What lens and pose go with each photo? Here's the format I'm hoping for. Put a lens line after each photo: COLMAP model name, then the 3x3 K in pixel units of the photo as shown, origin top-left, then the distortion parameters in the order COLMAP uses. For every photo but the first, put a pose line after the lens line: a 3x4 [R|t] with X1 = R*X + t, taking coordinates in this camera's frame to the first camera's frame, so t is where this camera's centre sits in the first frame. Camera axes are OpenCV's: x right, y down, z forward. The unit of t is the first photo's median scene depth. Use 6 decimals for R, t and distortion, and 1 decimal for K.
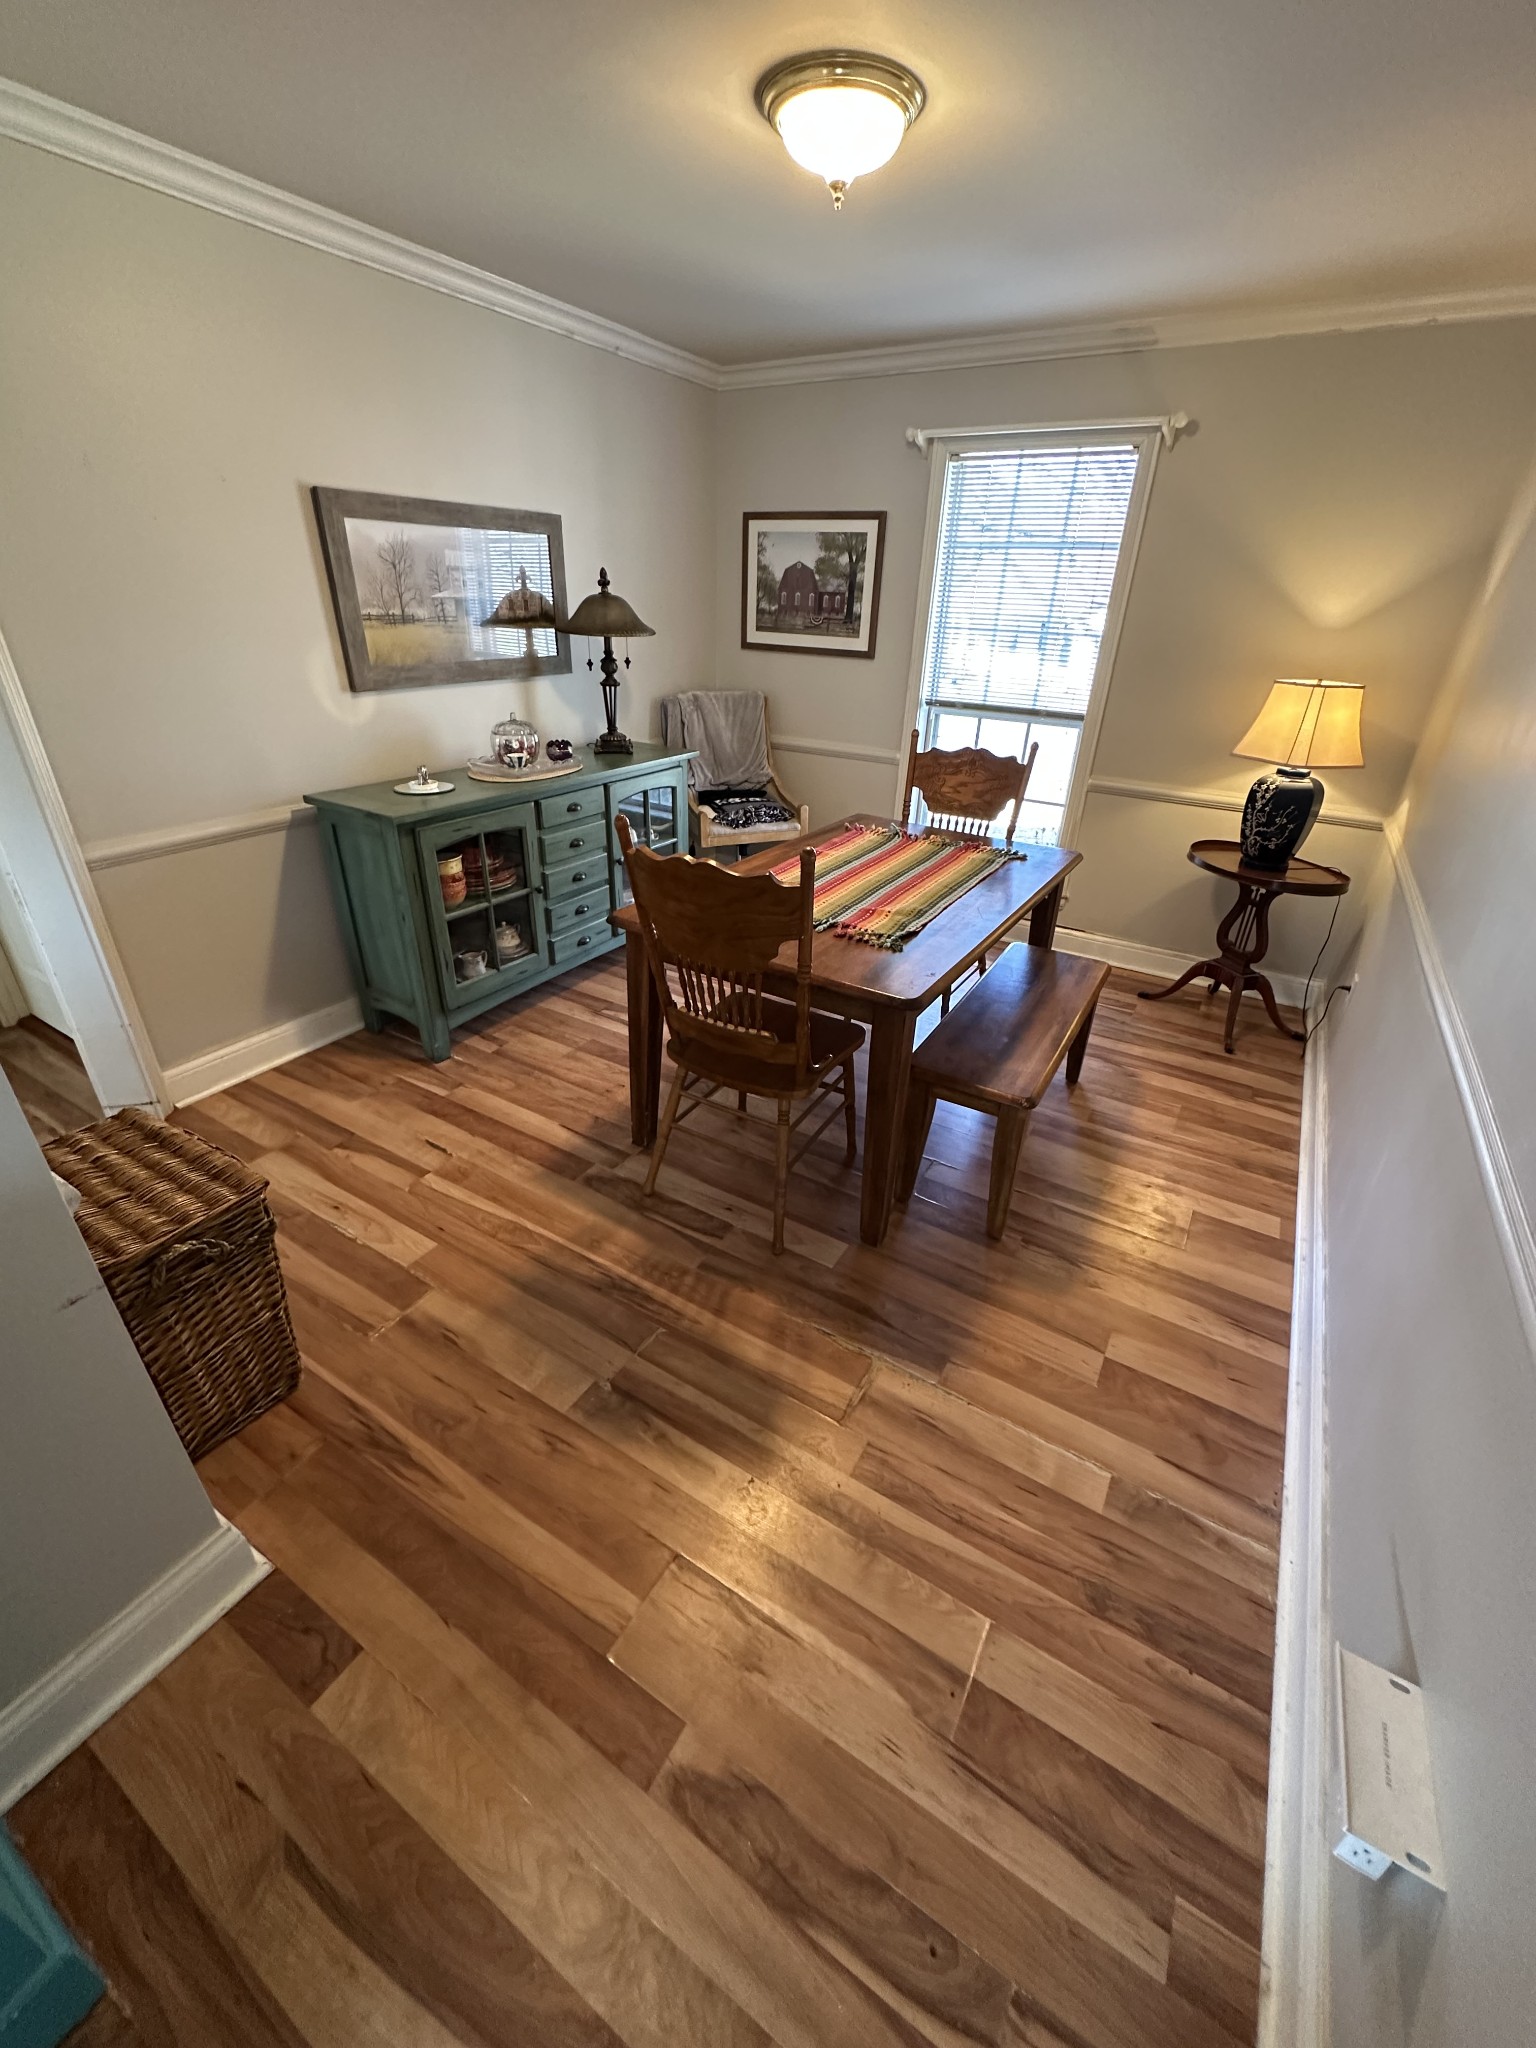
lens RADIAL K [[816.7, 0, 768.0], [0, 816.7, 1024.0], [0, 0, 1]] dist [-0.003418, 0.000662]
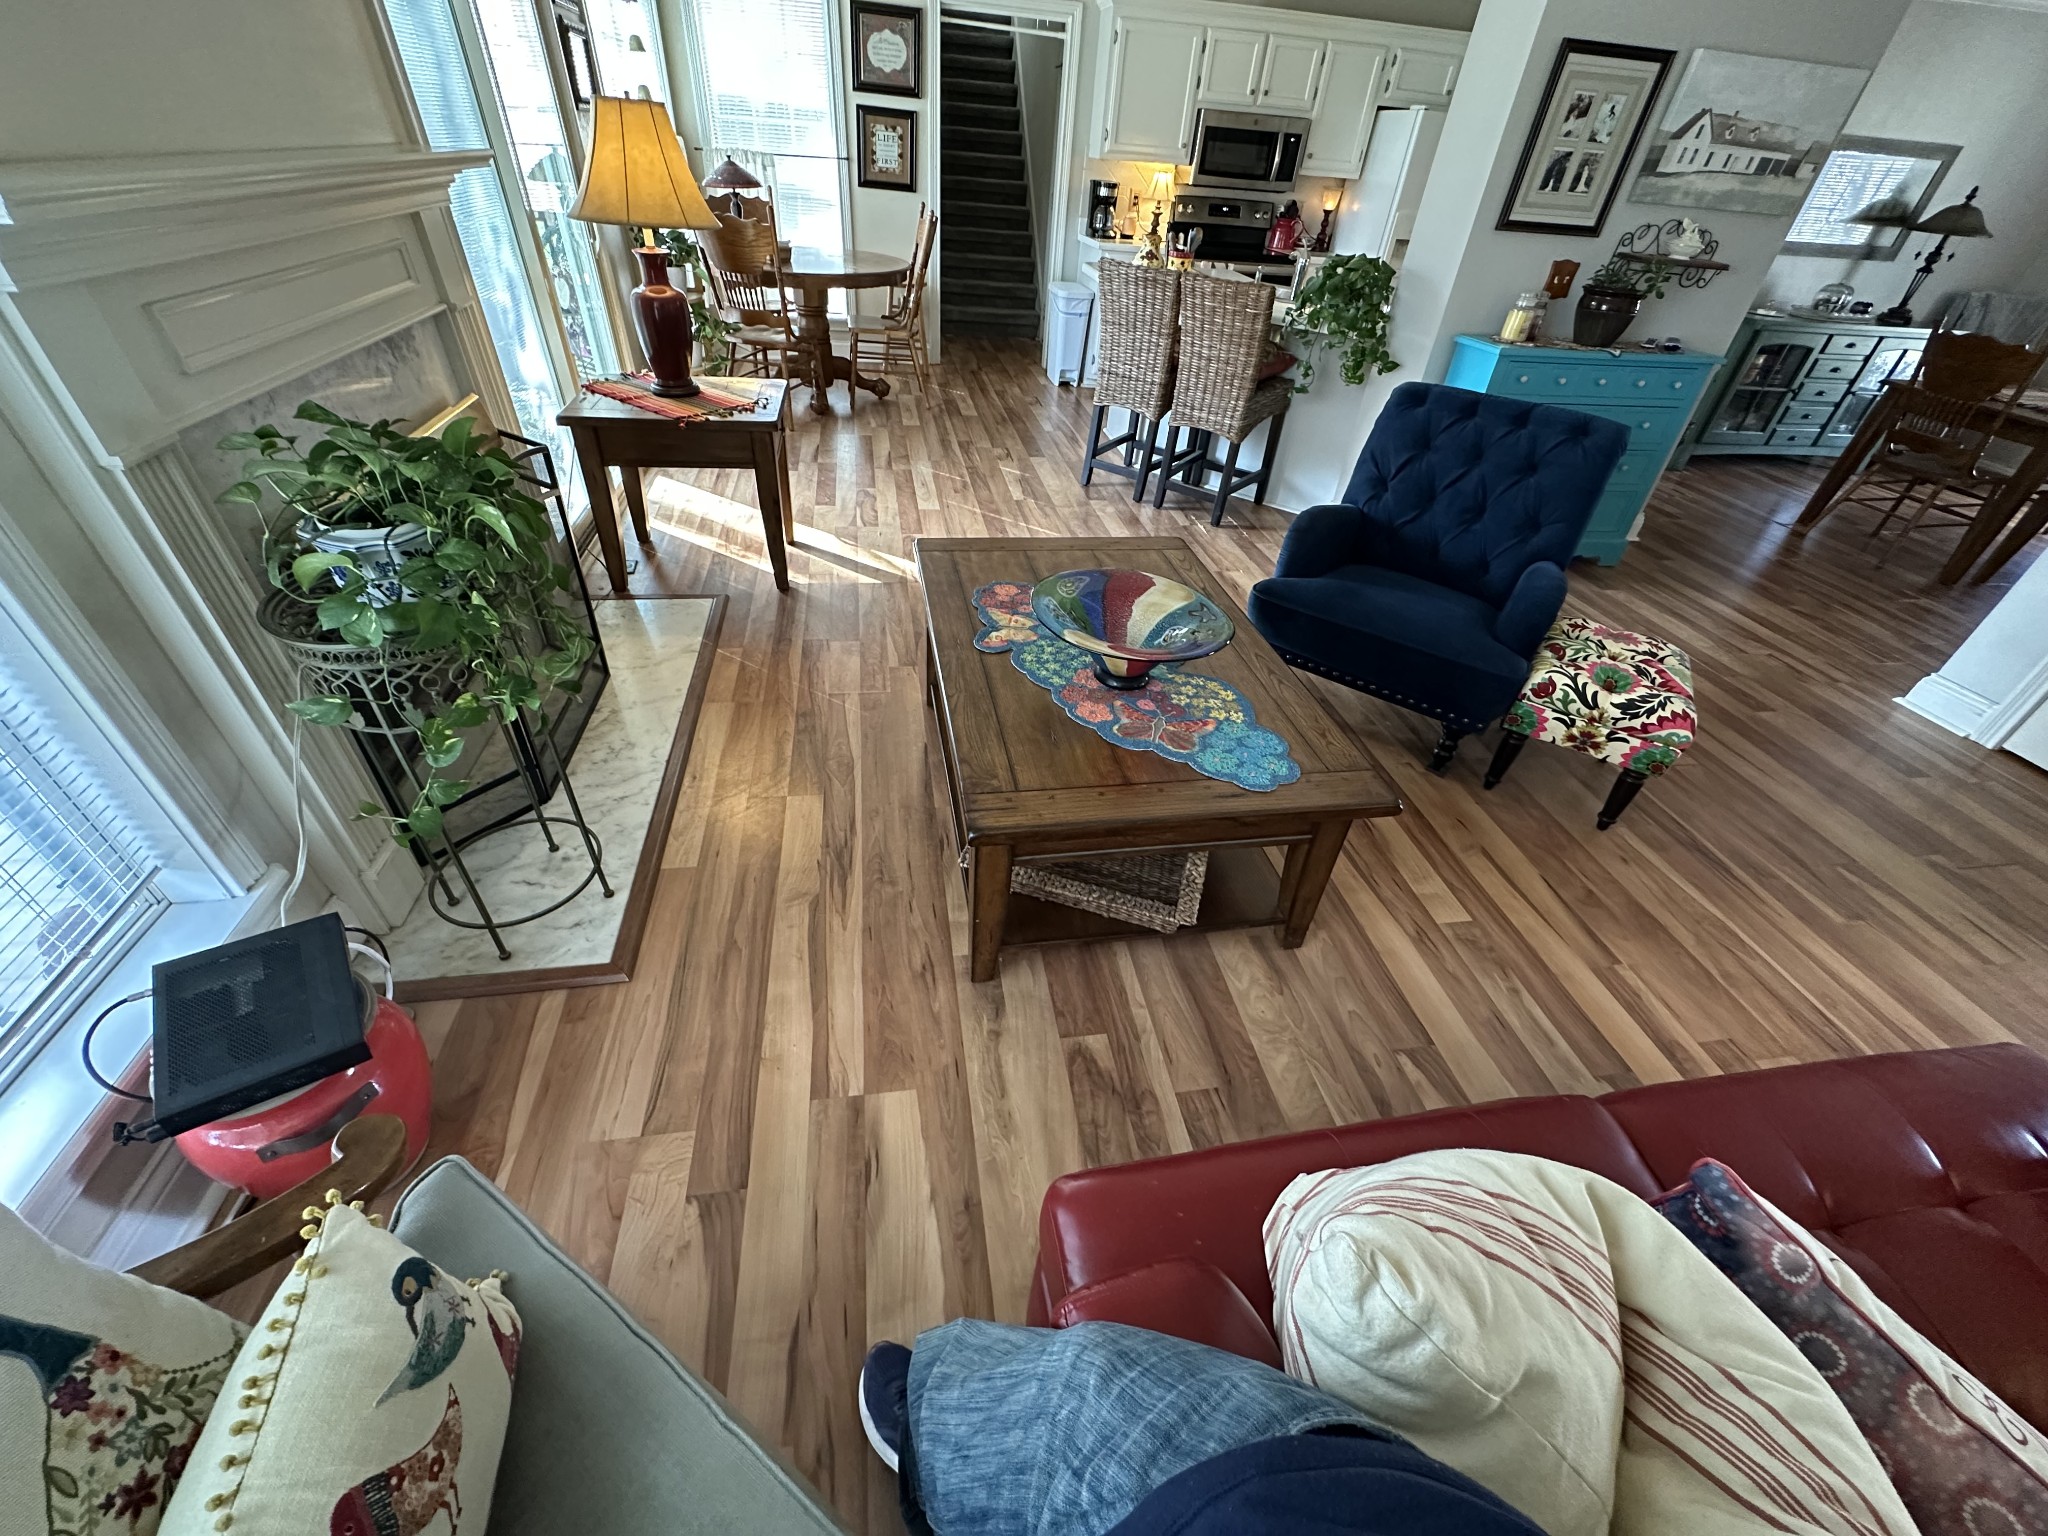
lens RADIAL K [[816.7, 0, 1024.0], [0, 816.7, 768.0], [0, 0, 1]] dist [-0.003418, 0.000662]
pose [[0.655322, 0.470096, -0.591239, 0.031374], [-0.389053, 0.880988, 0.269255, 0.636516], [0.647450, 0.053574, 0.760223, -1.166526]]
